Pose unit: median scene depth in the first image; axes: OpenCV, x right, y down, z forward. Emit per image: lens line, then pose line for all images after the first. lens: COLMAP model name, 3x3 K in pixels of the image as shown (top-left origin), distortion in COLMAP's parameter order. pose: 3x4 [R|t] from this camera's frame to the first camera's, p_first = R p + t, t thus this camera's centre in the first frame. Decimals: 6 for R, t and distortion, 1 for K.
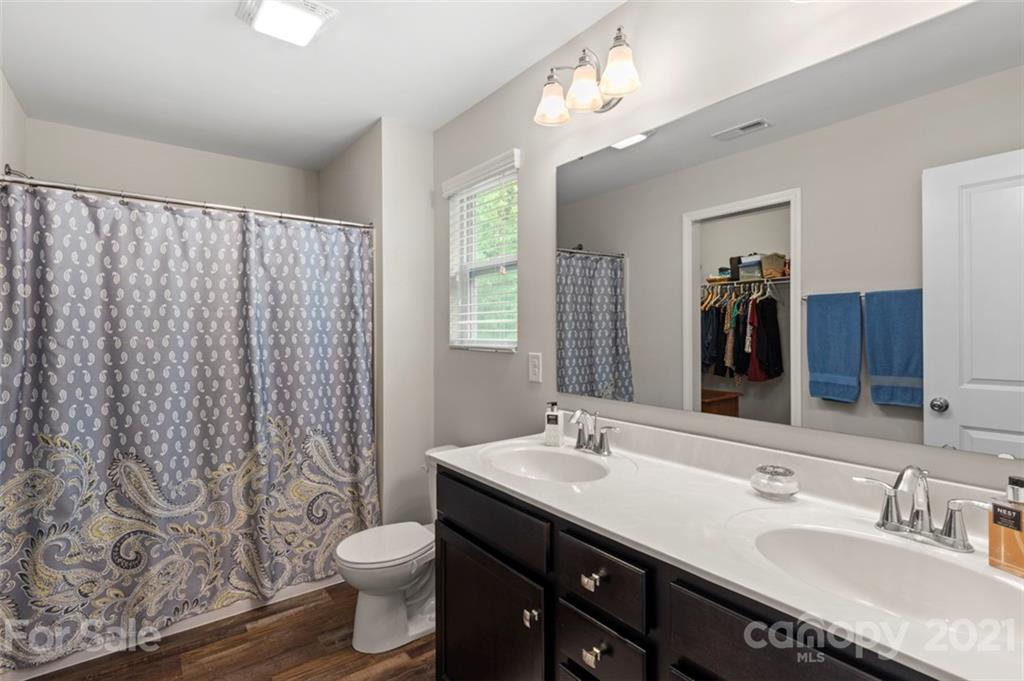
lens RADIAL K [[489.9, 0, 509.4], [0, 489.9, 332.4], [0, 0, 1]] dist [0.000134, 0.000212]
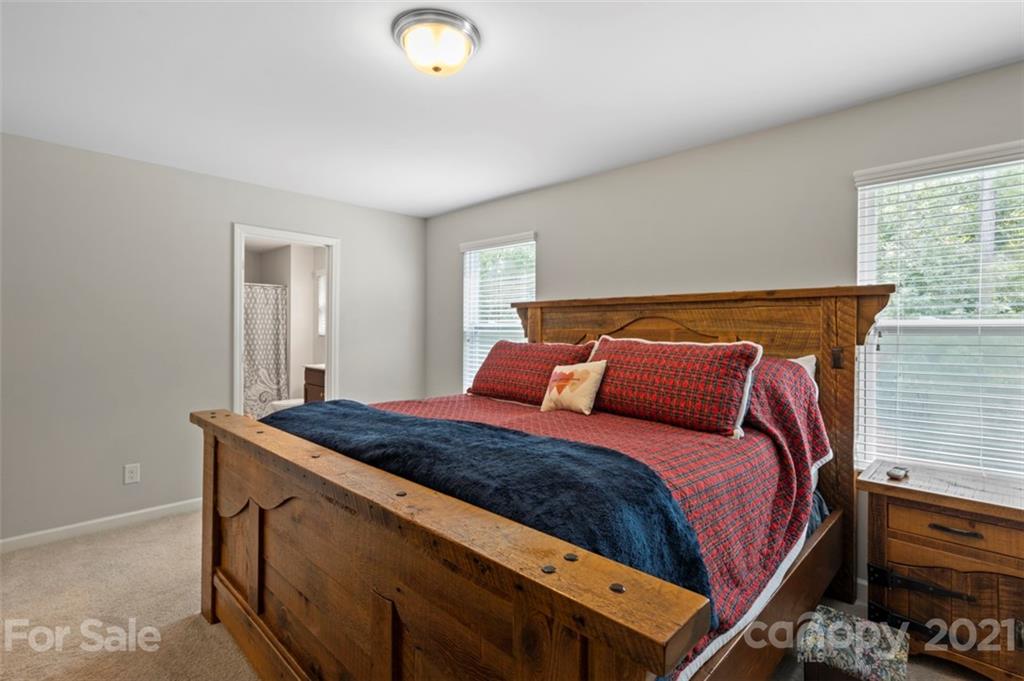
lens RADIAL K [[489.9, 0, 509.4], [0, 489.9, 332.4], [0, 0, 1]] dist [0.000134, 0.000212]
pose [[0.990161, 0.007883, 0.139709, 0.507634], [-0.007996, 0.999968, 0.000252, 0.006902], [-0.139703, -0.001367, 0.990193, -1.663257]]
